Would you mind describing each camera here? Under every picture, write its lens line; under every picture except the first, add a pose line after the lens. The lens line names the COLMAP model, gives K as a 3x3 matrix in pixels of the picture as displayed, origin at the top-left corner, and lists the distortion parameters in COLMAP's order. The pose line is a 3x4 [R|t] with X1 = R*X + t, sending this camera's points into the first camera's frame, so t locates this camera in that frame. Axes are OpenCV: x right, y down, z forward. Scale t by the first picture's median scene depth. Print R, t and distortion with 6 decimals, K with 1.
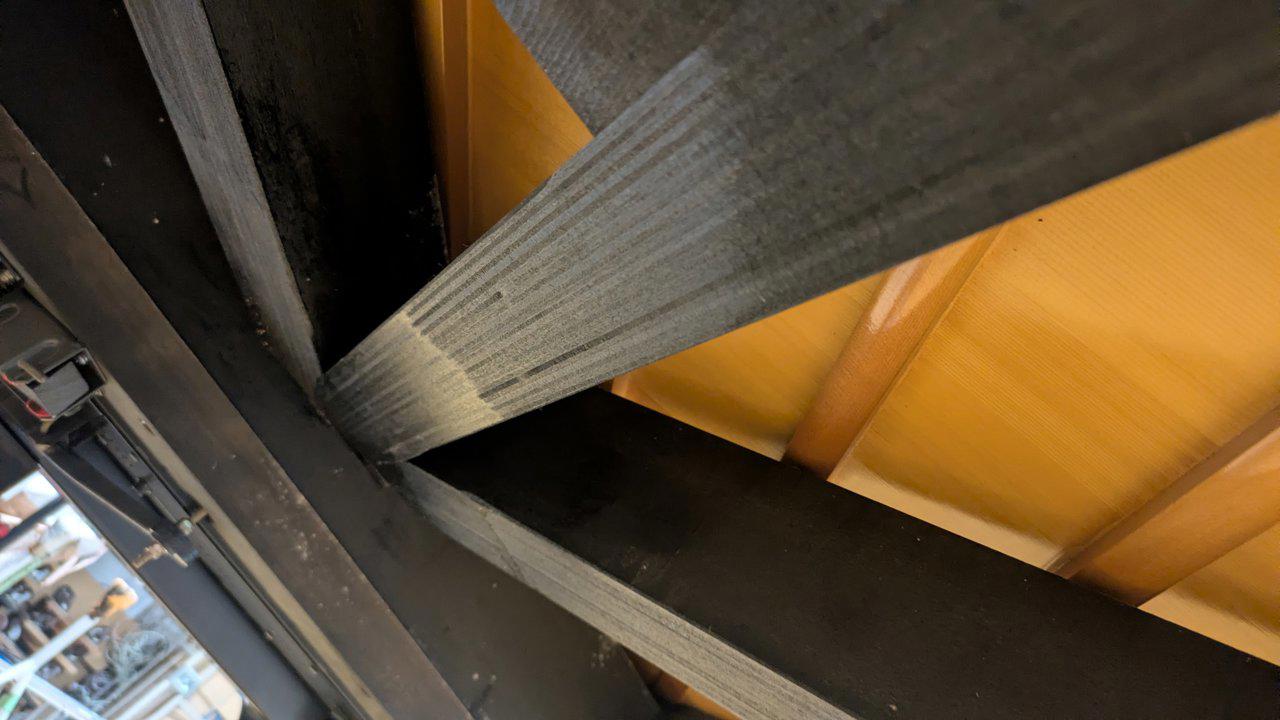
lens RADIAL K [[972.3, 0, 665.3], [0, 972.3, 360.2], [0, 0, 1]] dist [-0.003513, 0.005978]
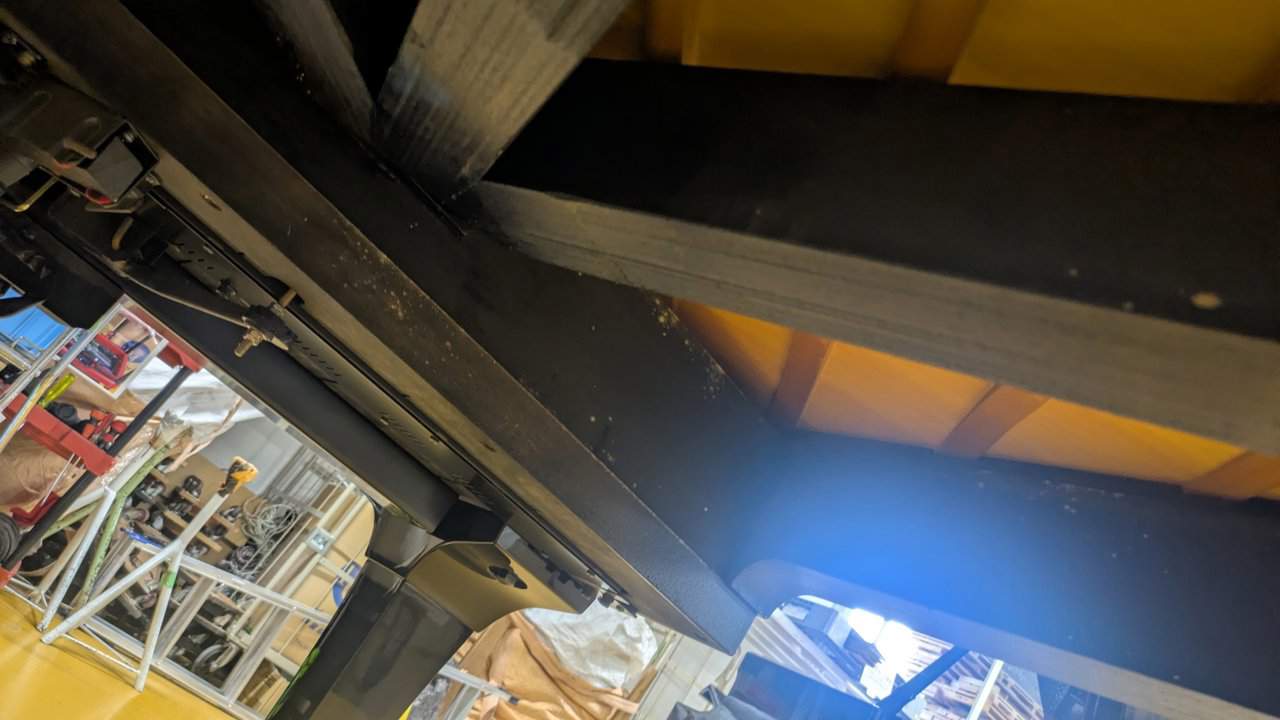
lens RADIAL K [[956.0, 0, 640.0], [0, 956.0, 360.0], [0, 0, 1]] dist [0.060455, -0.063977]
pose [[0.981100, -0.167983, -0.096046, -0.041097], [0.182005, 0.969651, 0.163250, 0.110869], [0.065708, -0.177645, 0.981899, 0.048844]]
